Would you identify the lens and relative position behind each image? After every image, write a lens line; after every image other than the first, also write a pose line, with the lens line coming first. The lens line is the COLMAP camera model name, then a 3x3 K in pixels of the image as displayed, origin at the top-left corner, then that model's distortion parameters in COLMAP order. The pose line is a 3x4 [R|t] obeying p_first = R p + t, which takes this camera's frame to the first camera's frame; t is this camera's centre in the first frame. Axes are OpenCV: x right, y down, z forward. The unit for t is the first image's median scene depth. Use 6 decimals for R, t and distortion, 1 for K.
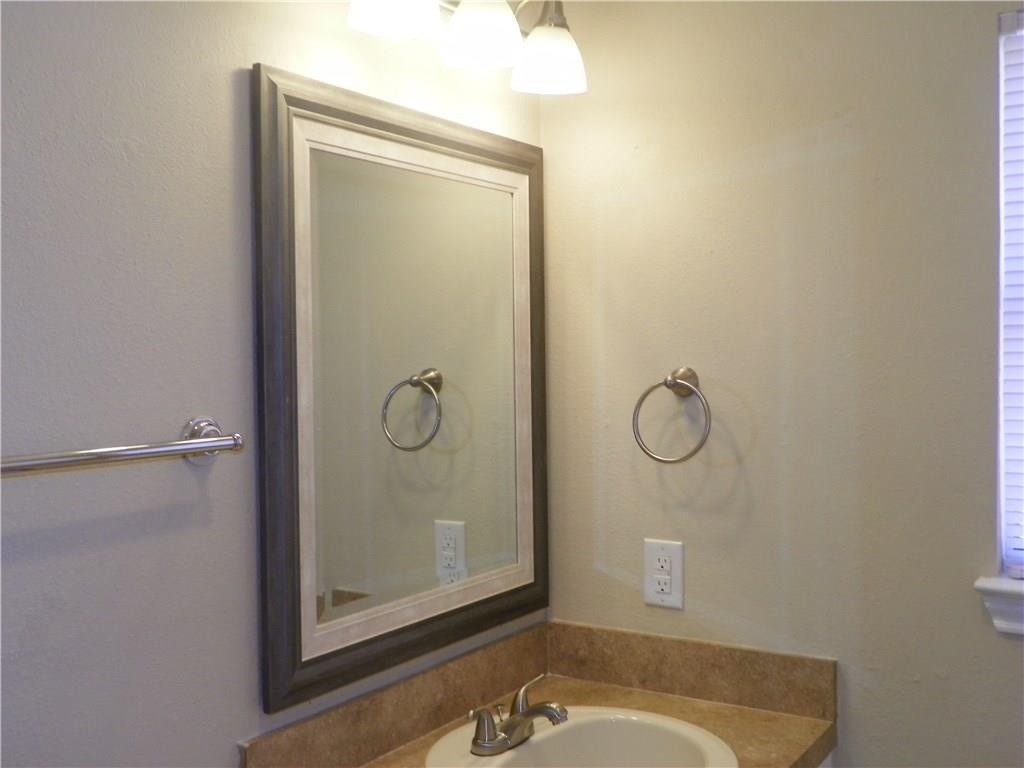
lens RADIAL K [[1074.4, 0, 511.7], [0, 1074.4, 382.5], [0, 0, 1]] dist [-0.009157, 0.000000]
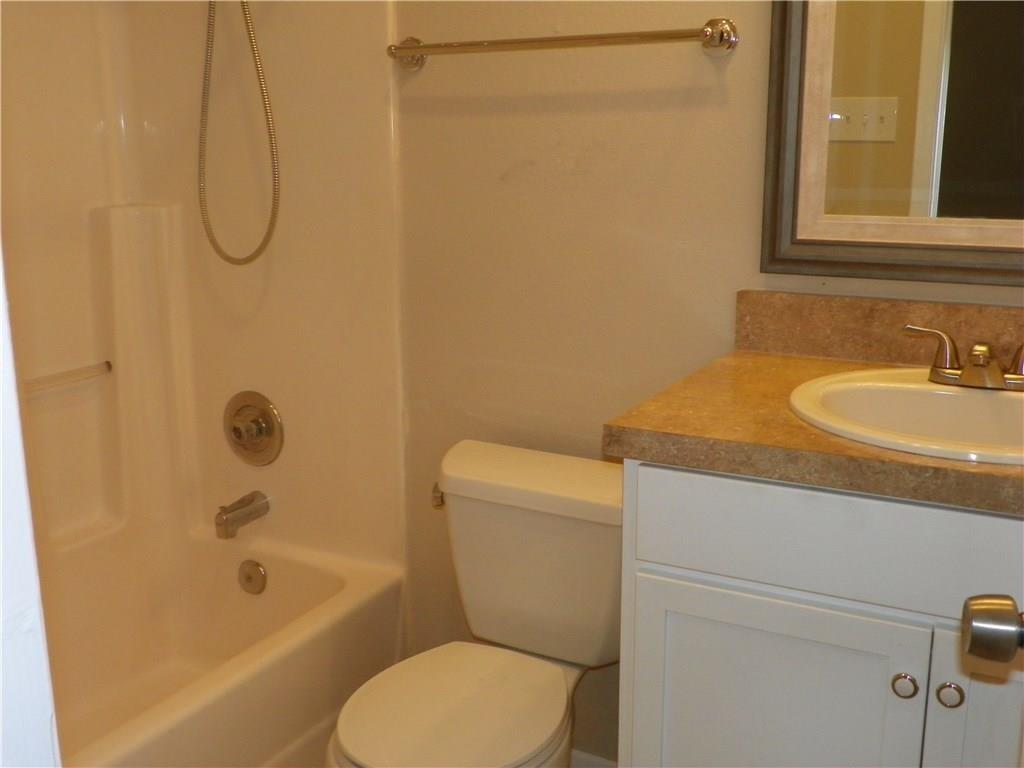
lens RADIAL K [[1074.4, 0, 516.3], [0, 1074.4, 385.8], [0, 0, 1]] dist [-0.009157, 0.000000]
pose [[0.080606, 0.242821, -0.966716, 0.907217], [-0.015886, 0.970062, 0.242337, 0.135434], [0.996619, -0.004176, 0.082050, 0.590275]]
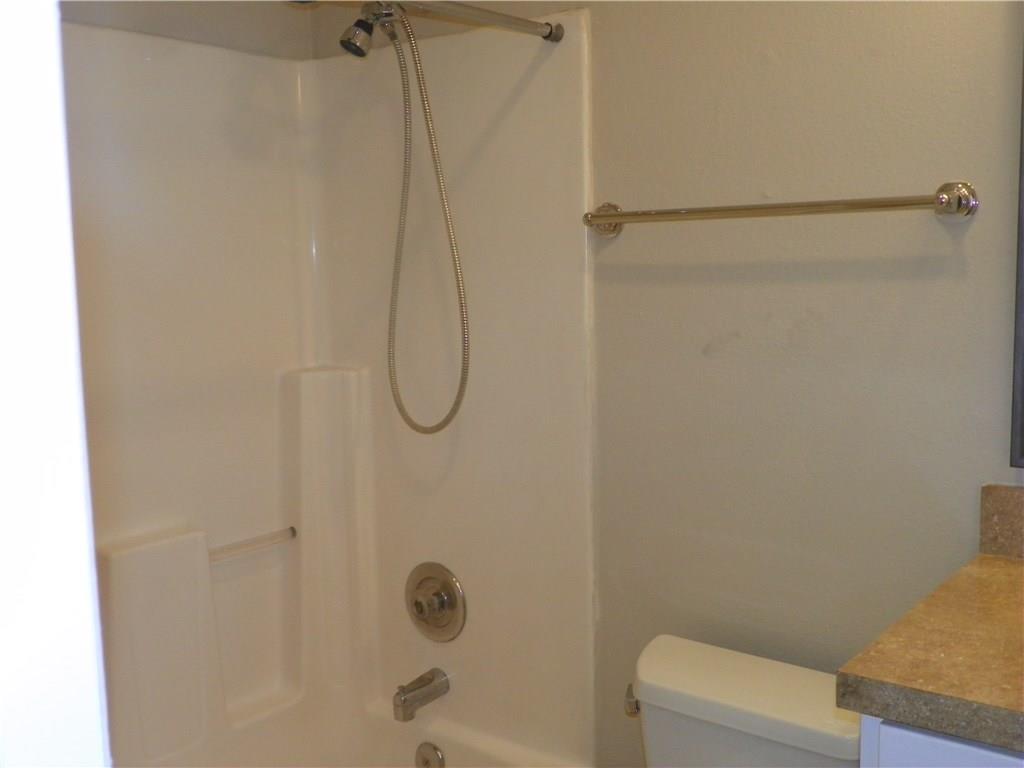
lens RADIAL K [[1074.4, 0, 511.6], [0, 1074.4, 386.5], [0, 0, 1]] dist [-0.009157, 0.000000]
pose [[-0.090869, 0.140063, -0.985964, 0.797576], [0.004208, 0.990105, 0.140263, 0.077300], [0.995854, 0.008597, -0.090559, 0.574520]]
